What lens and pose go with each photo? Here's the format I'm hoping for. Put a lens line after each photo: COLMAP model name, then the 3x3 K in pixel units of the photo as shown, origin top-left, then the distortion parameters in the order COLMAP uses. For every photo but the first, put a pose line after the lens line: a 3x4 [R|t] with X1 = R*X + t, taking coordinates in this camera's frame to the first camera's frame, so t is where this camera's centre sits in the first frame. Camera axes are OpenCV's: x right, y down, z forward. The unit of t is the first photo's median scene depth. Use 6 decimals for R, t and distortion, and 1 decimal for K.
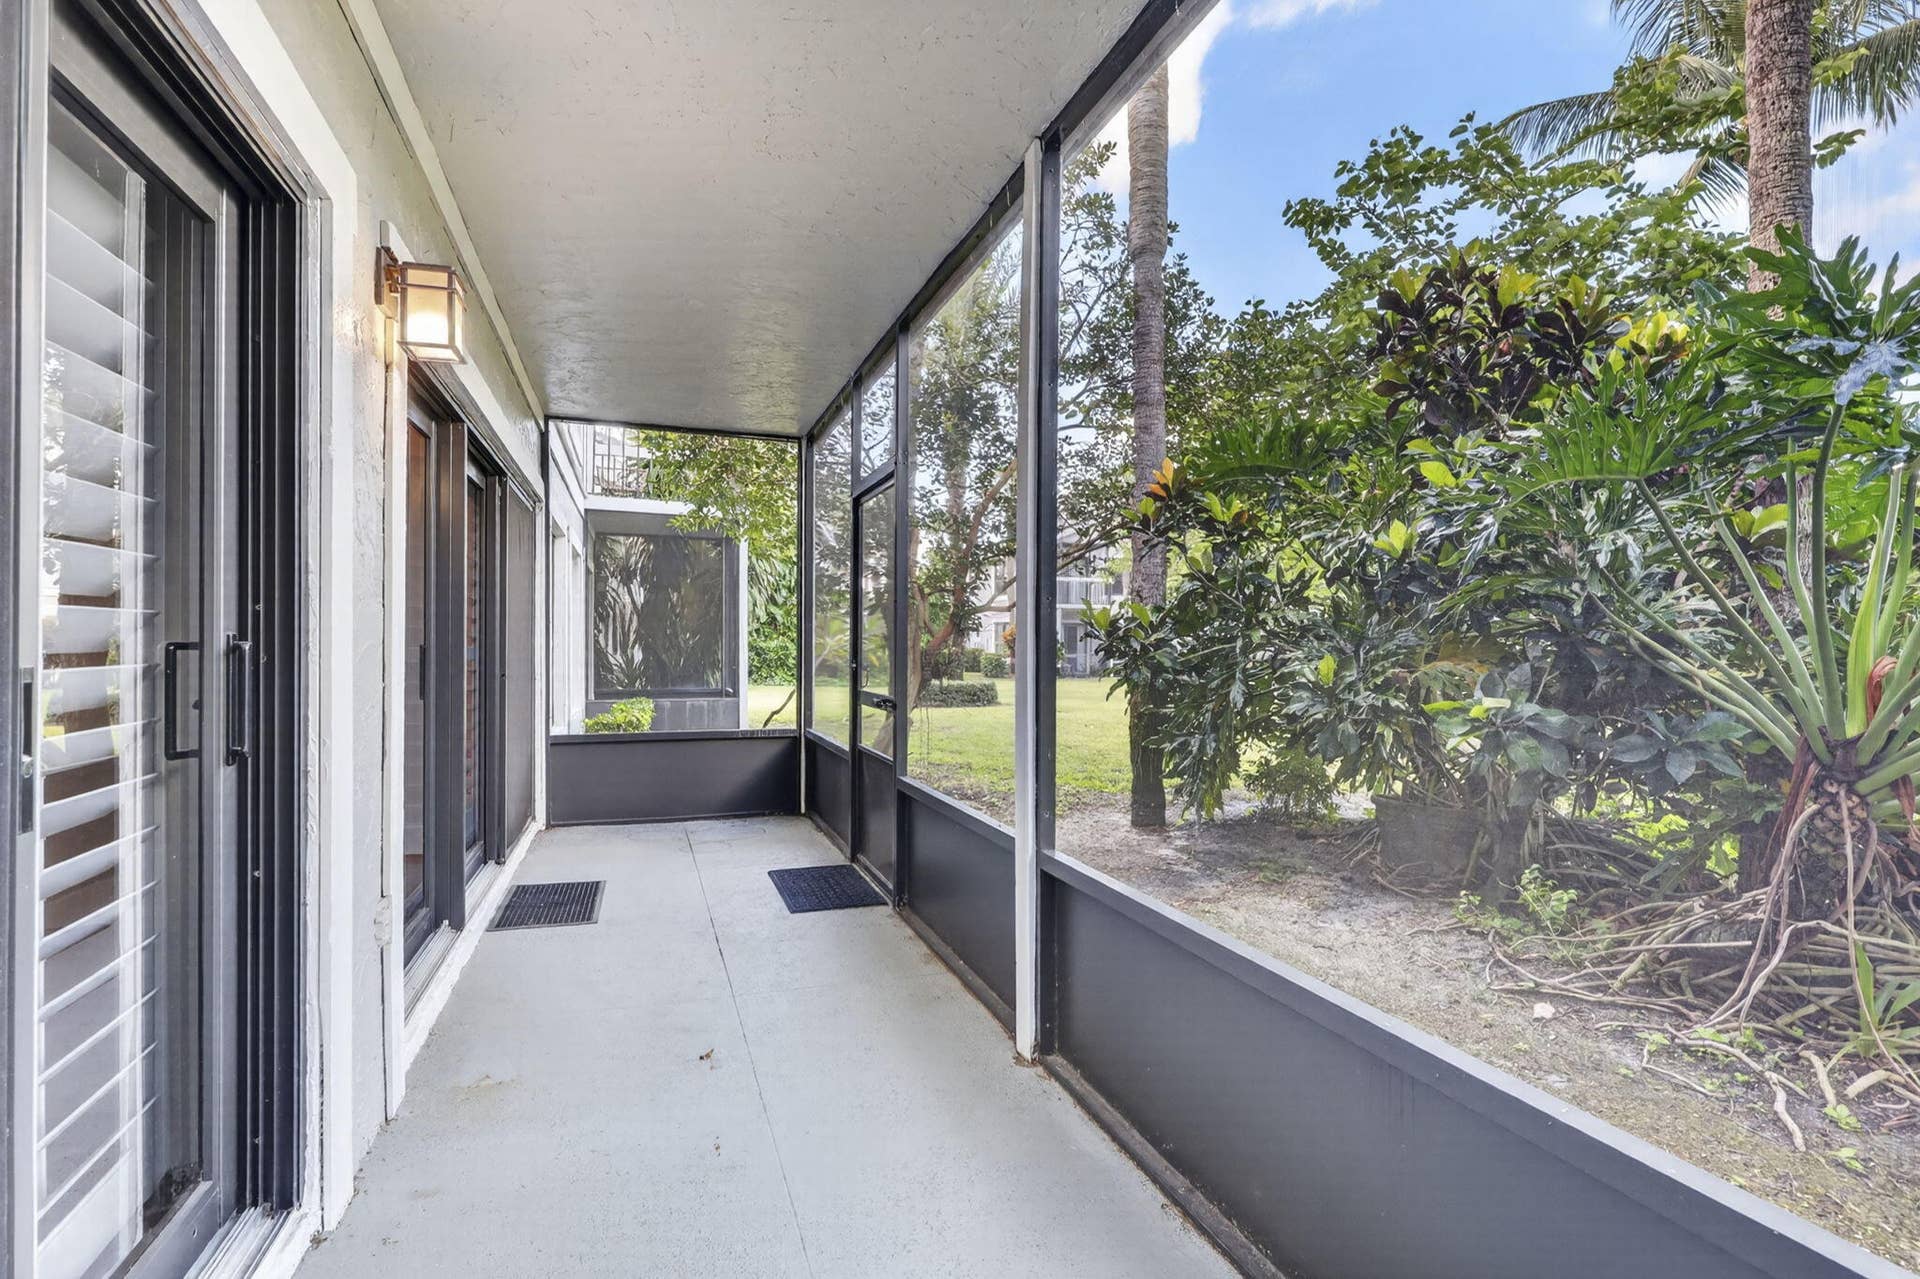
lens RADIAL K [[910.1, 0, 950.6], [0, 910.1, 642.6], [0, 0, 1]] dist [0.002265, 0.000834]
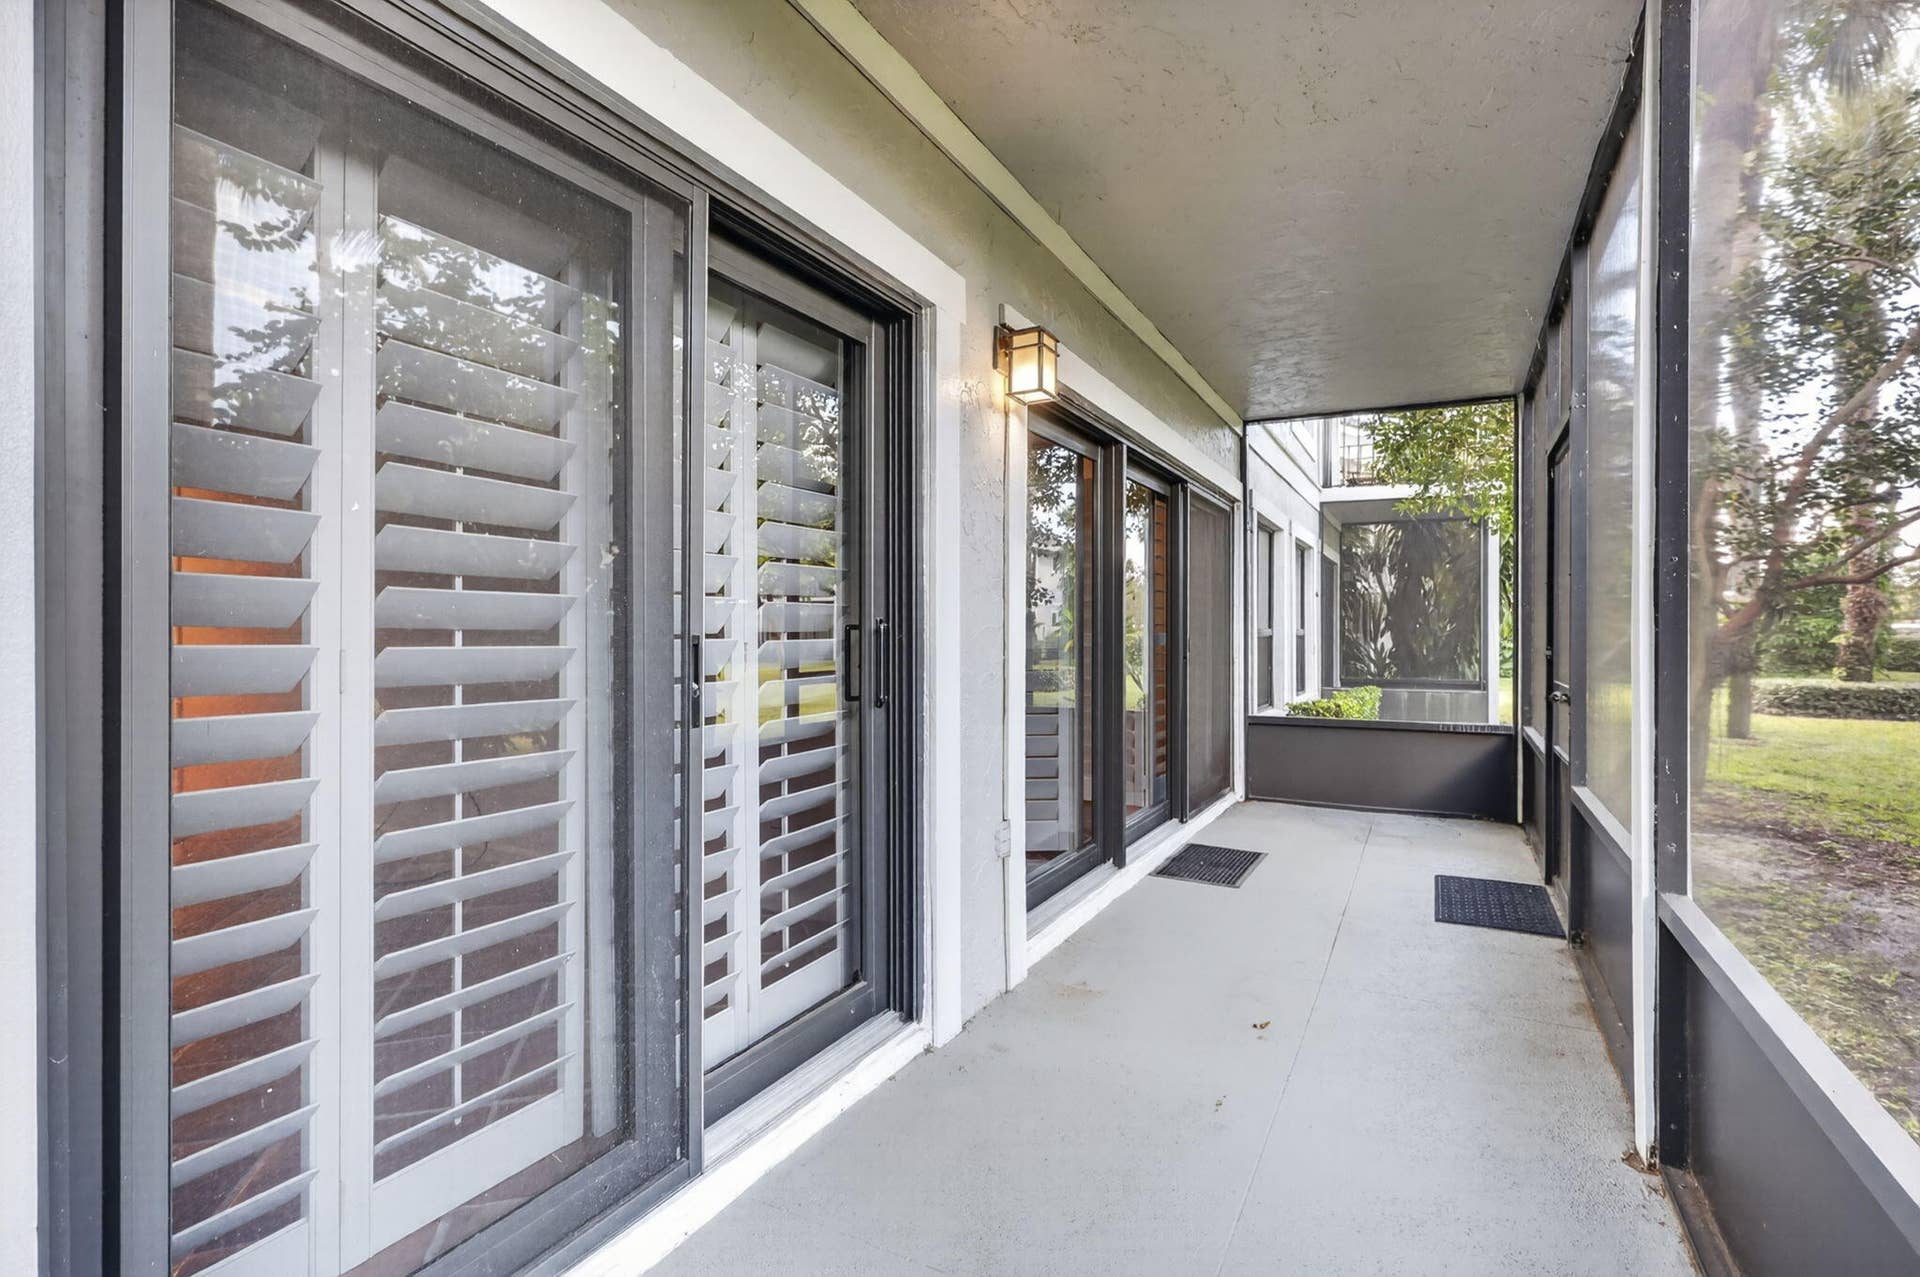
lens RADIAL K [[881.6, 0, 963.1], [0, 881.6, 635.5], [0, 0, 1]] dist [-0.005351, 0.000317]
pose [[0.686814, -0.002522, -0.726829, 0.115524], [0.004391, 0.999990, 0.000680, 0.005732], [0.726820, -0.003659, 0.686818, 0.039016]]
